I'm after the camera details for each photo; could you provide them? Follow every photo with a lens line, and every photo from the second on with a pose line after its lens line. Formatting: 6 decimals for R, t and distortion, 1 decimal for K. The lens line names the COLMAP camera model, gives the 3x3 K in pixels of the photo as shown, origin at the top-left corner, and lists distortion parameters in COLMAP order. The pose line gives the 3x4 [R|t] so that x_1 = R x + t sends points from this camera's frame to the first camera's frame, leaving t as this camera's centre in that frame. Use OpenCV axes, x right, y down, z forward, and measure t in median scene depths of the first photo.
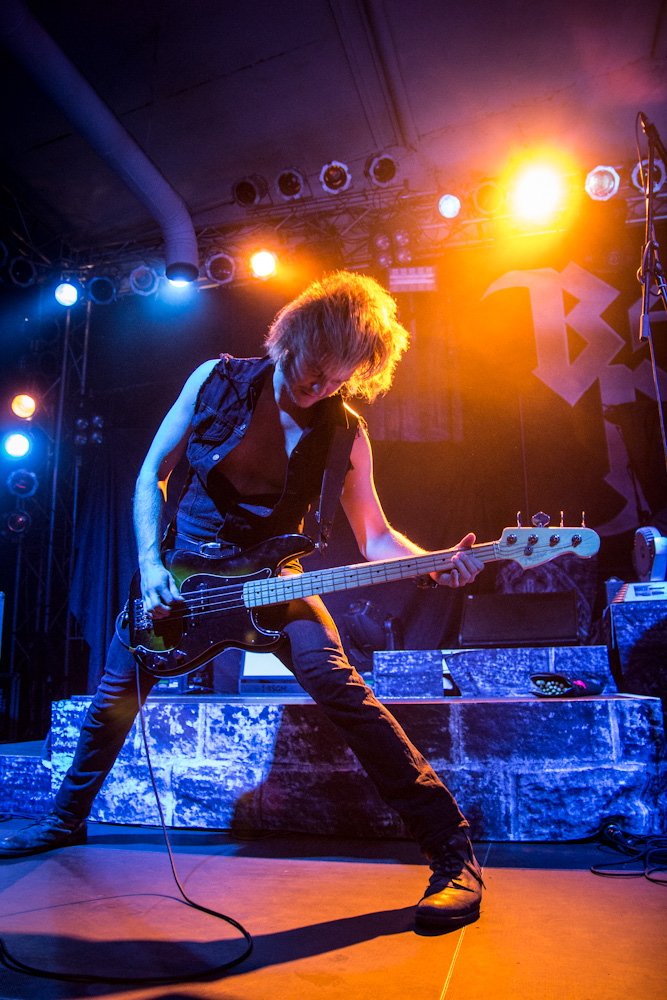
lens RADIAL K [[760.4, 0, 333.5], [0, 760.4, 500.0], [0, 0, 1]] dist [-0.120814, 0.093720]
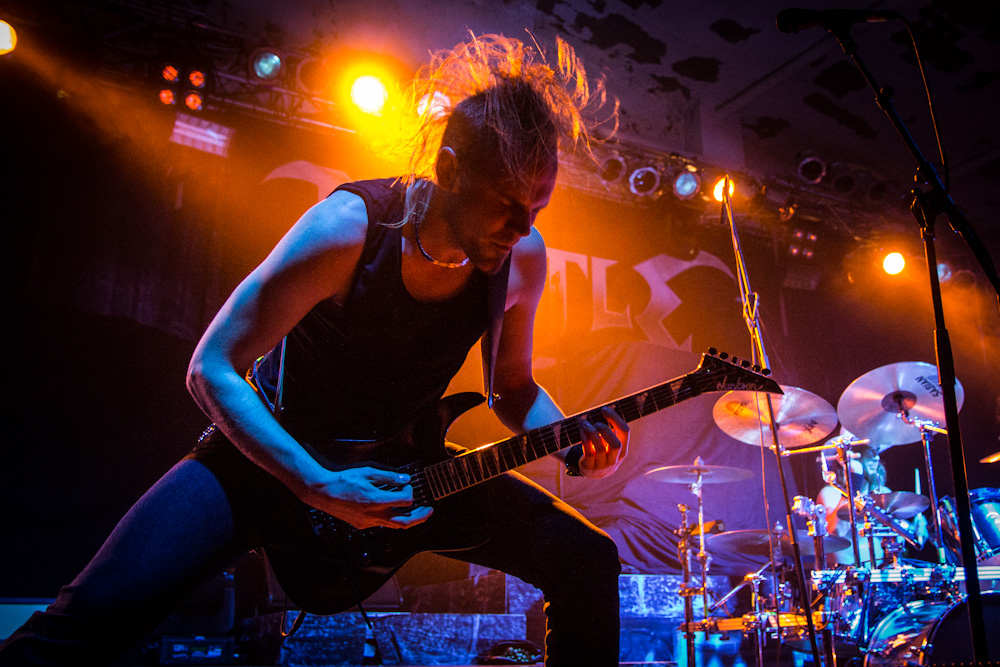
lens RADIAL K [[966.1, 0, 548.0], [0, 966.1, 349.9], [0, 0, 1]] dist [-0.057749, 0.005296]
pose [[0.721048, 0.208788, 0.660679, -0.534932], [-0.158562, 0.977938, -0.135997, 0.015994], [-0.674498, -0.006698, 0.738247, 0.017649]]
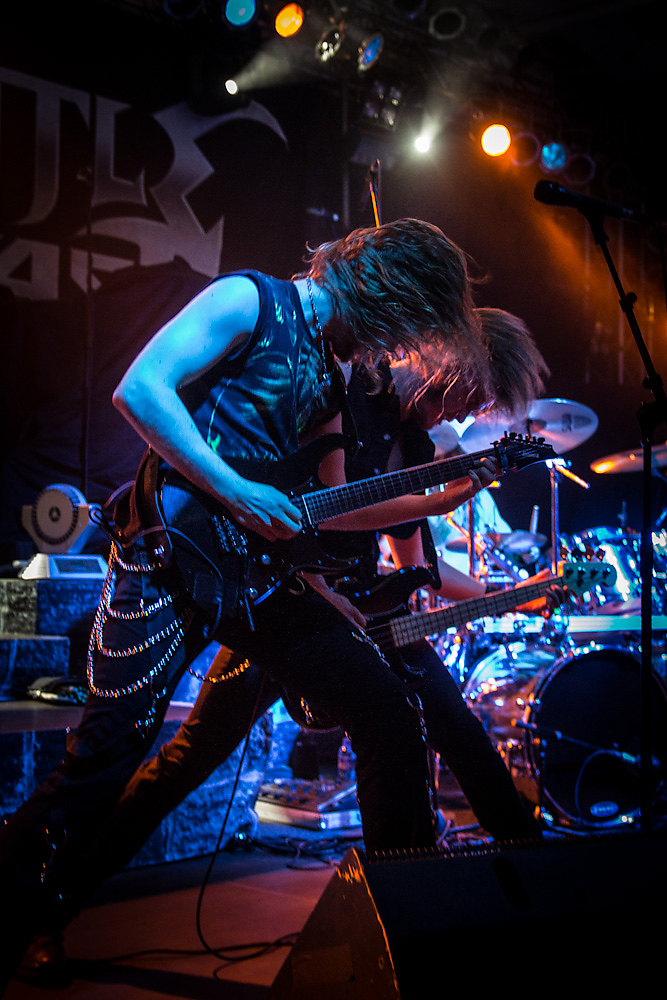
lens RADIAL K [[1423.4, 0, 333.5], [0, 1423.4, 500.0], [0, 0, 1]] dist [0.002966, -0.045958]
pose [[0.494857, 0.069692, 0.866175, -0.864081], [-0.219253, 0.974543, 0.046851, -0.094346], [-0.840859, -0.213096, 0.497540, -0.015328]]
